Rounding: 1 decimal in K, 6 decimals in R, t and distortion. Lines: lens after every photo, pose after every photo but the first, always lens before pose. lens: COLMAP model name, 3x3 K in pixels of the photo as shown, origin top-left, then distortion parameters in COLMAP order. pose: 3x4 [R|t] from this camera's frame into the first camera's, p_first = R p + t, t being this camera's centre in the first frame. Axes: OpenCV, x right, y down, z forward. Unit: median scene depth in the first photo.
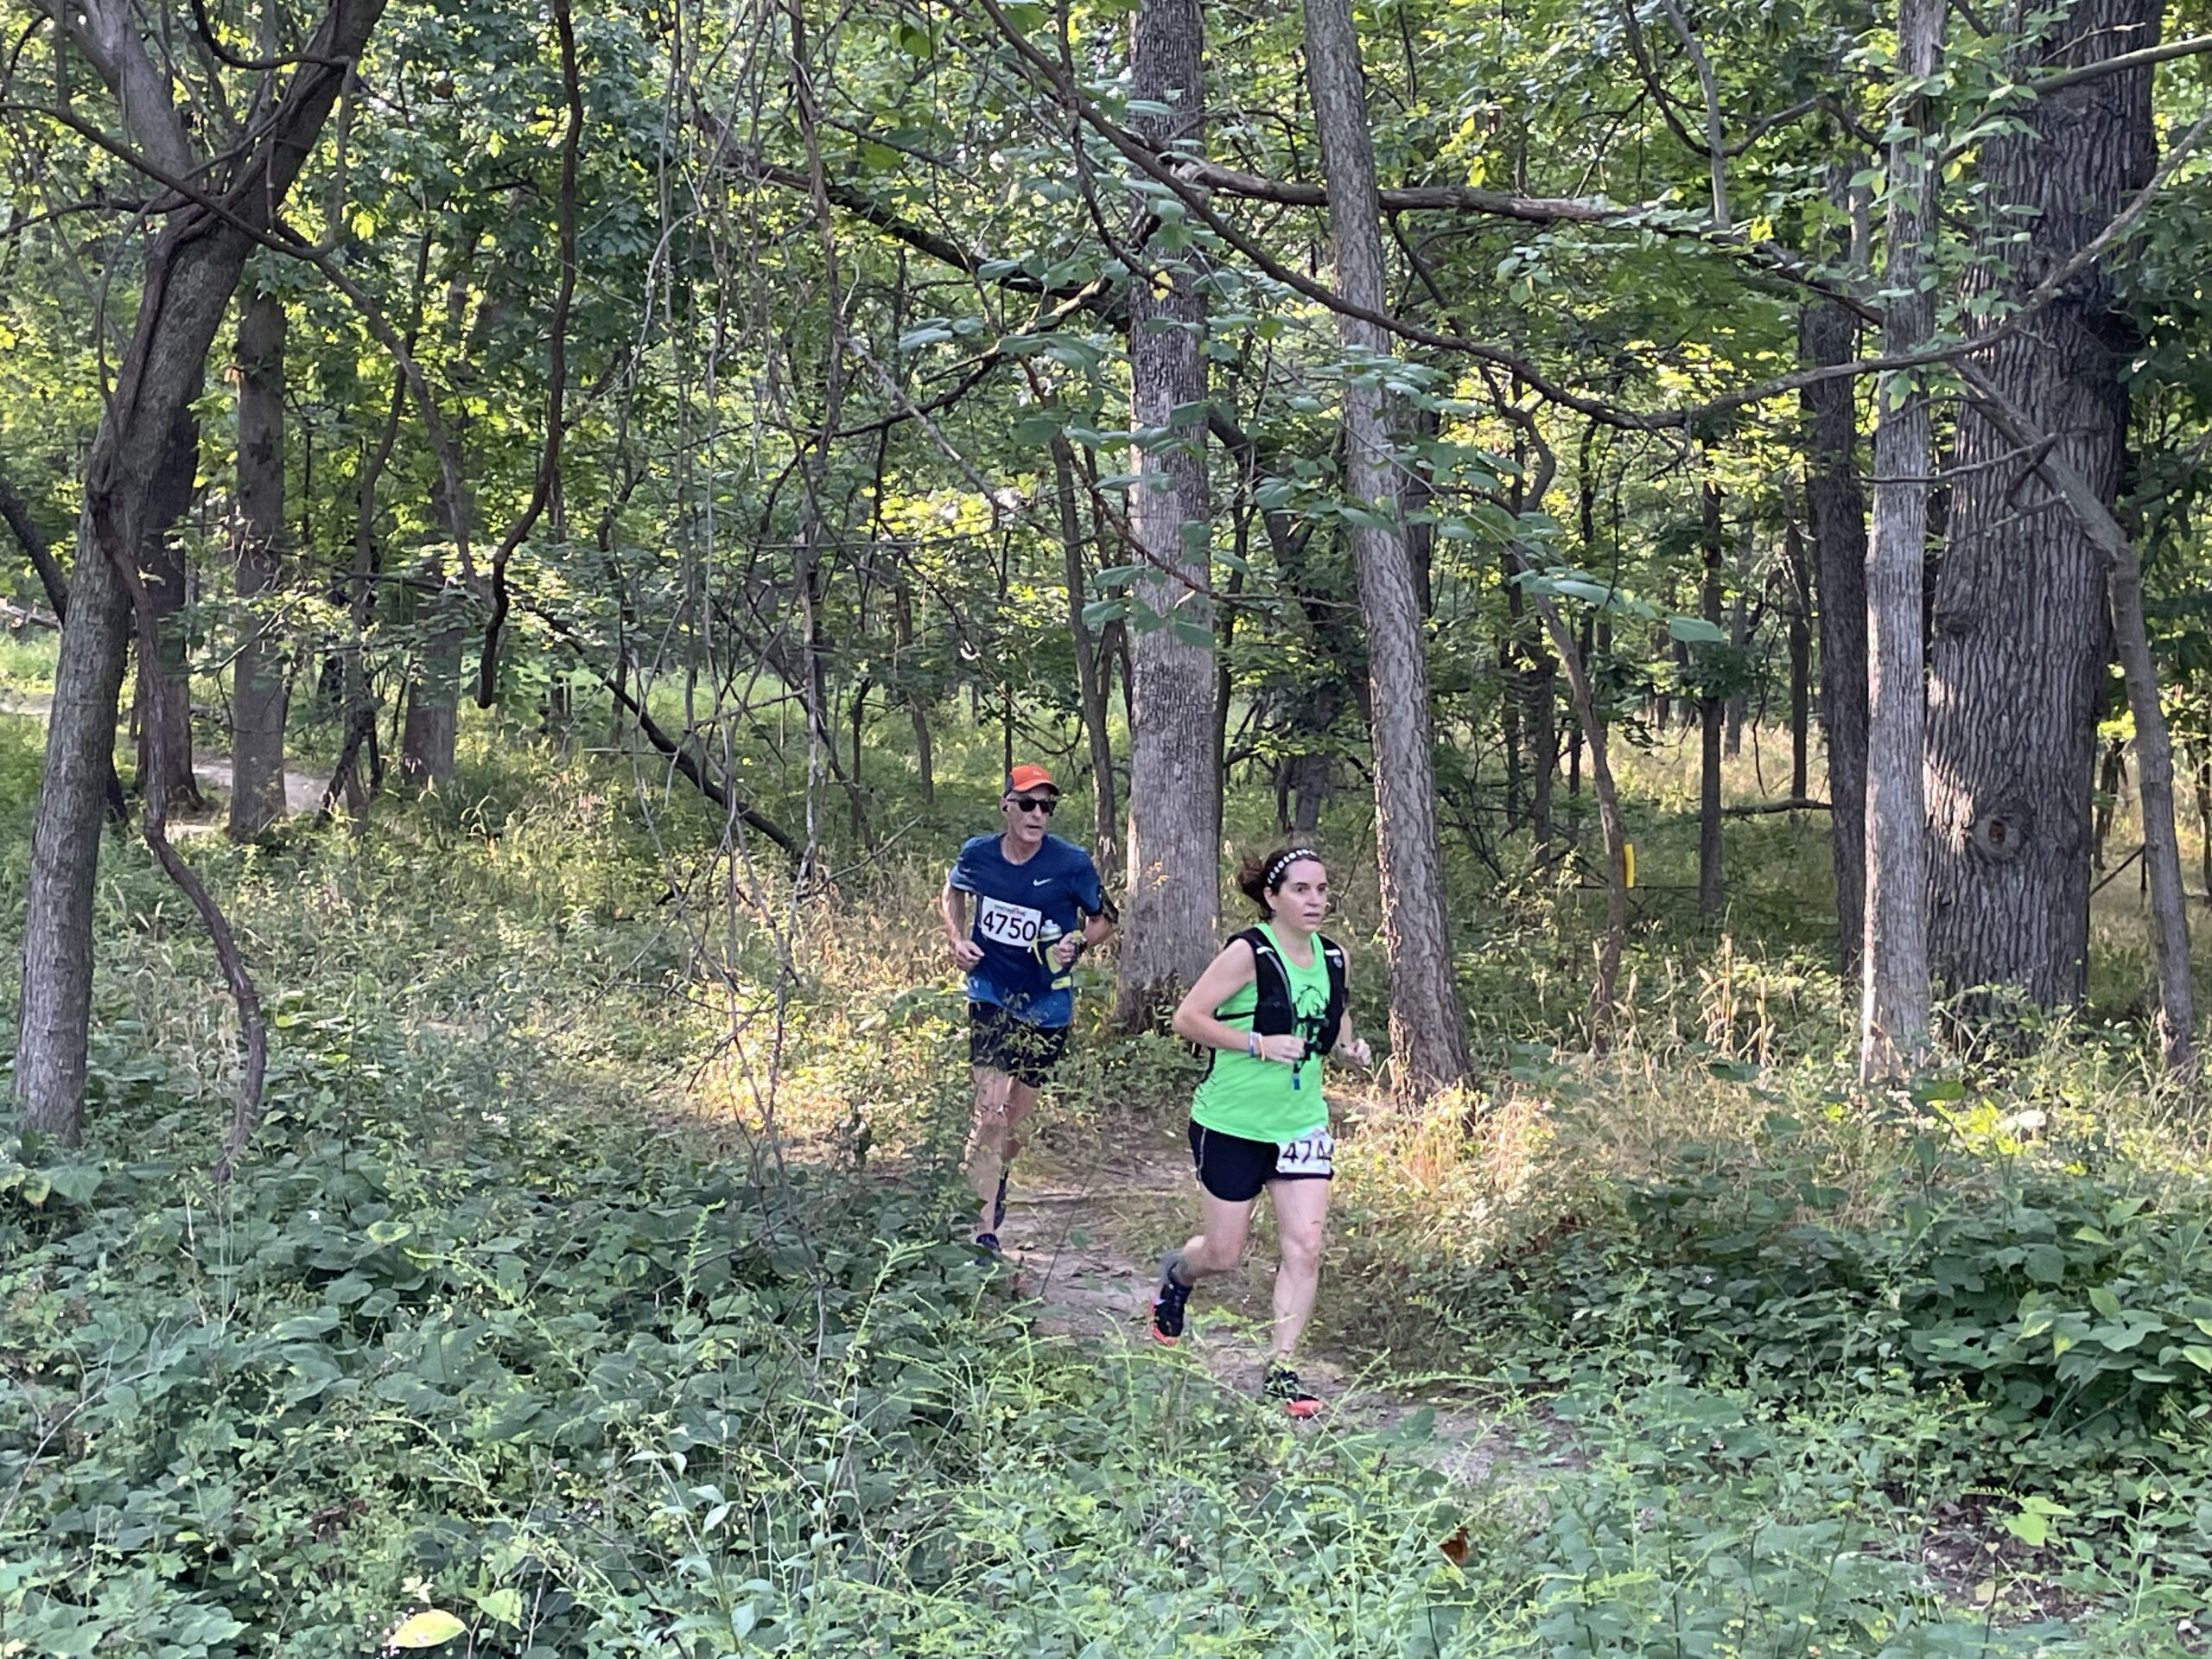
lens RADIAL K [[3548.7, 0, 1081.0], [0, 3548.7, 763.6], [0, 0, 1]] dist [0.103443, 0.000000]
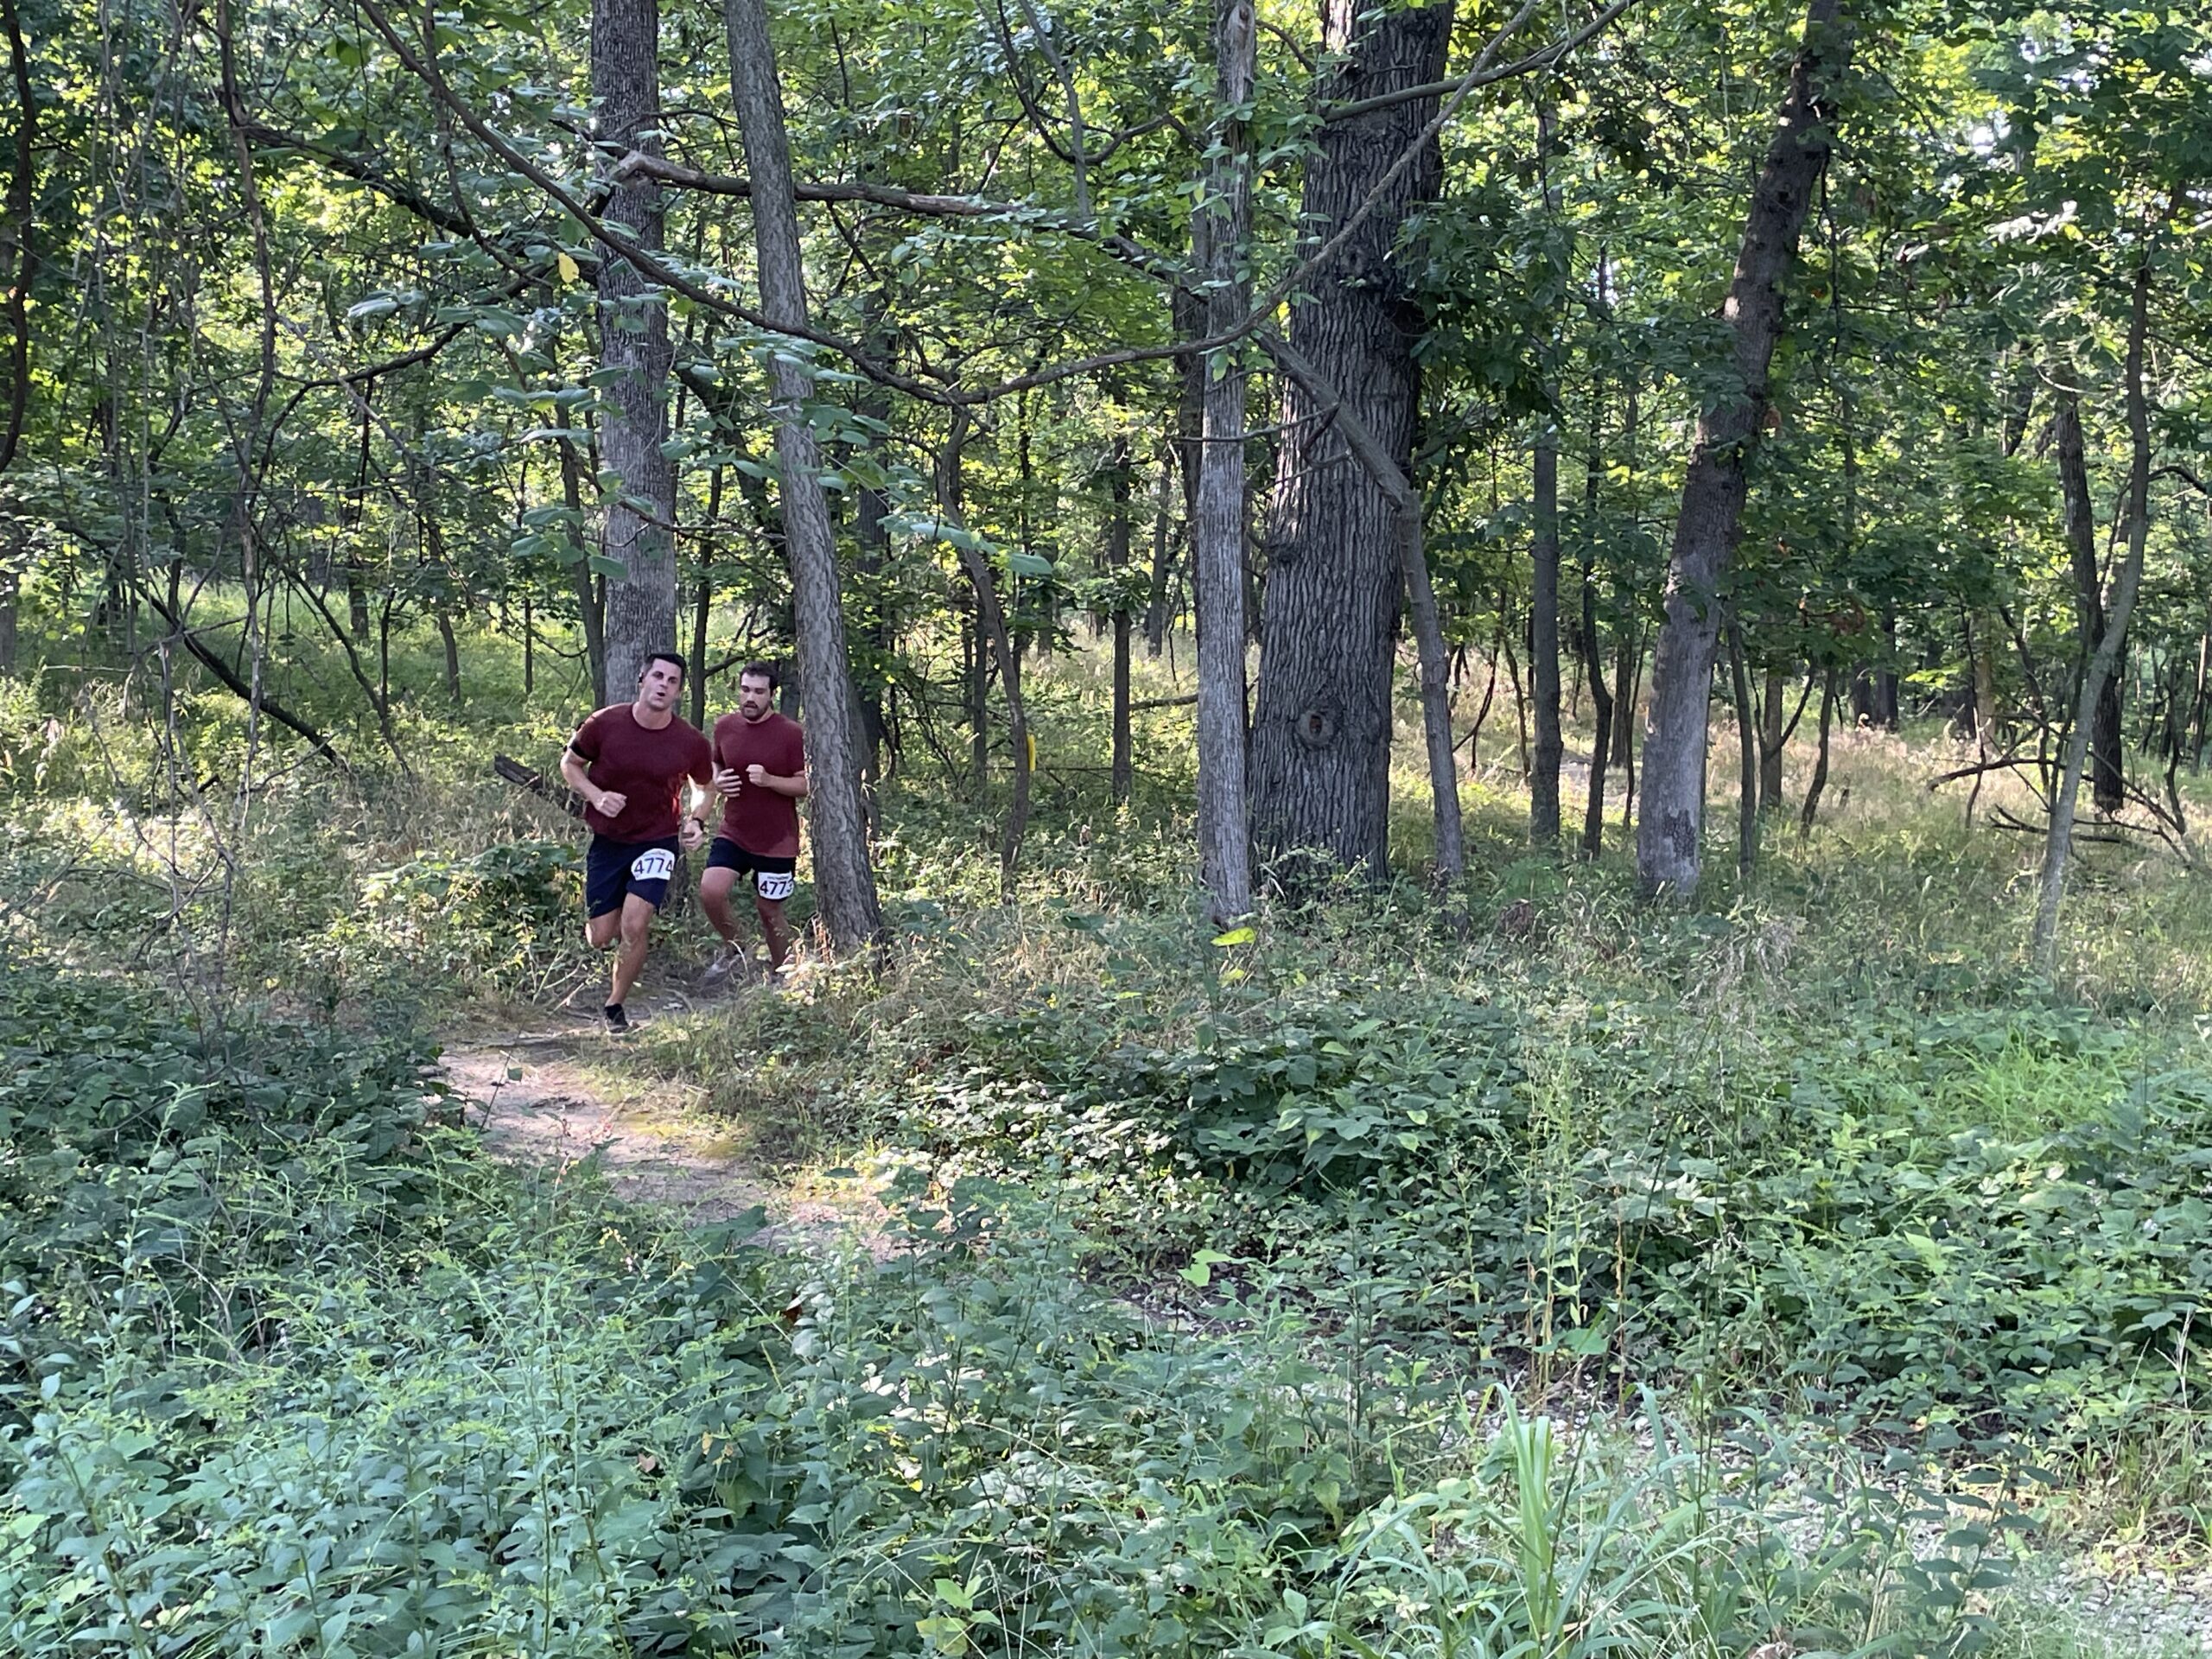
lens RADIAL K [[3034.4, 0, 1130.3], [0, 3034.4, 815.7], [0, 0, 1]] dist [0.094472, 0.000000]
pose [[0.985933, -0.011346, 0.166753, 0.023059], [0.002929, 0.998713, 0.050638, -0.002948], [-0.167113, -0.049437, 0.984698, -0.025079]]
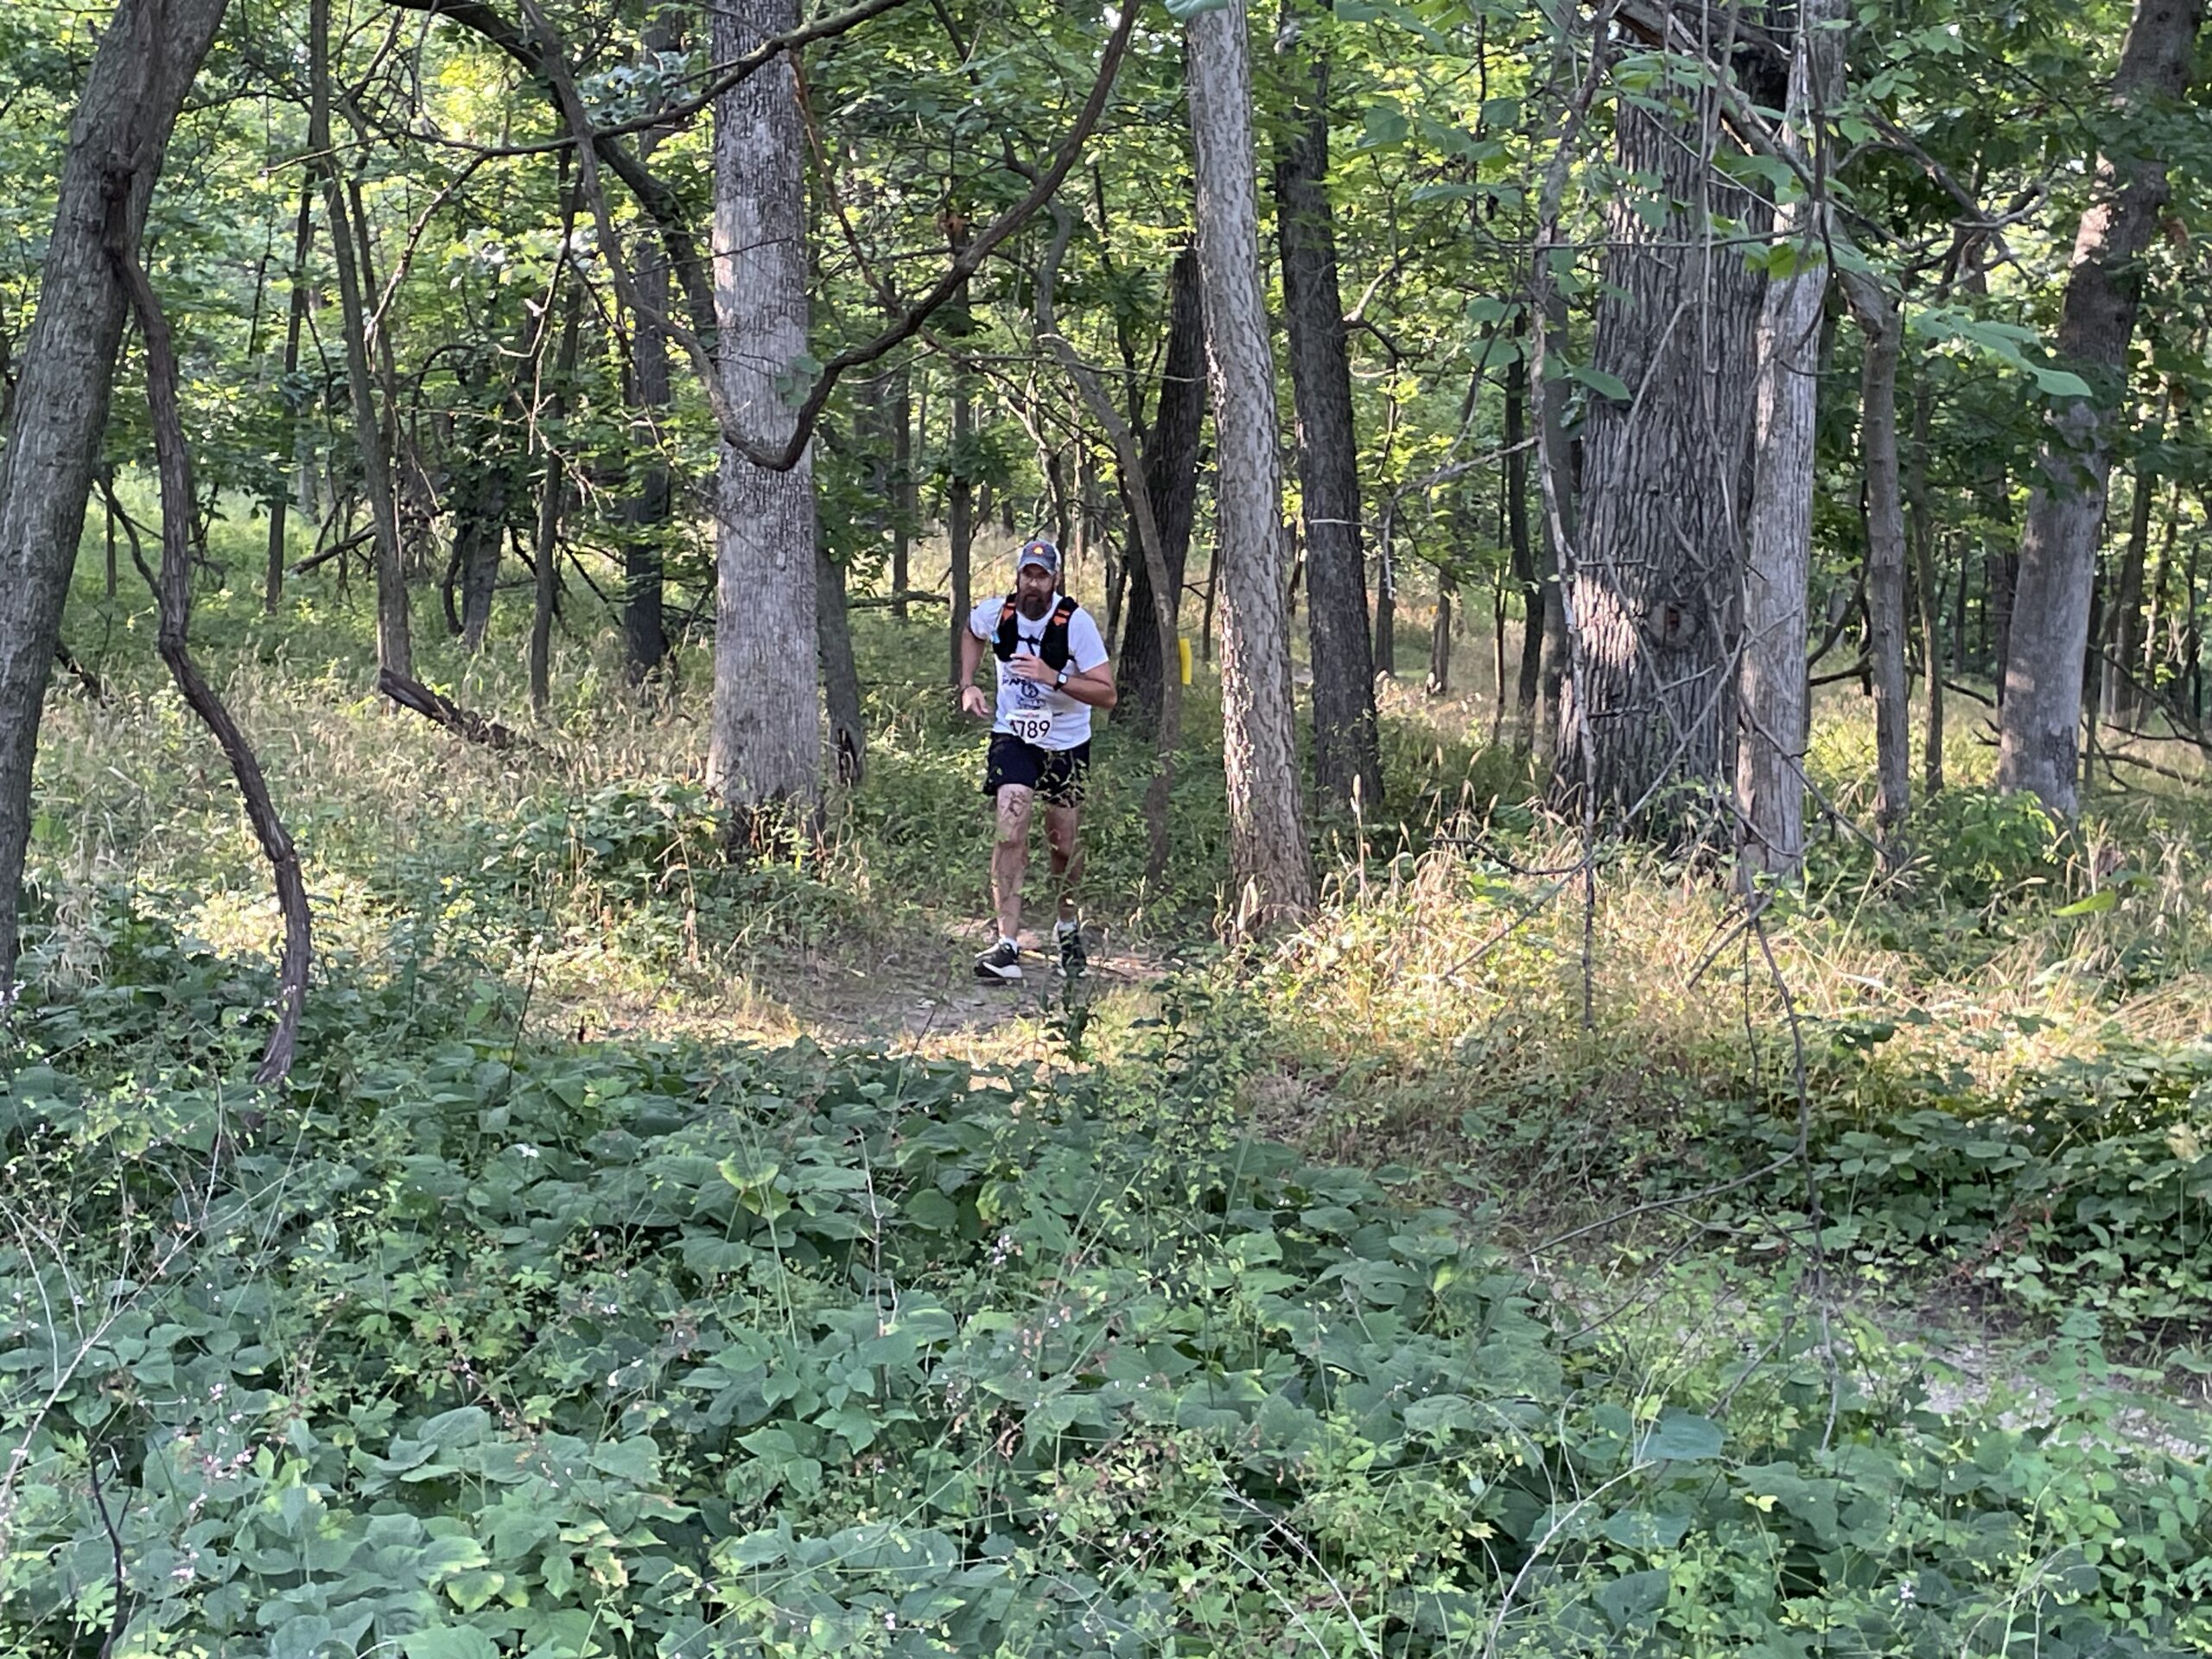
lens RADIAL K [[3548.7, 0, 1129.1], [0, 3548.7, 796.7], [0, 0, 1]] dist [0.103443, 0.000000]
pose [[0.947095, -0.026338, 0.319871, -0.233093], [0.004875, 0.997693, 0.067715, 0.001642], [-0.320917, -0.062573, 0.945038, 0.182387]]
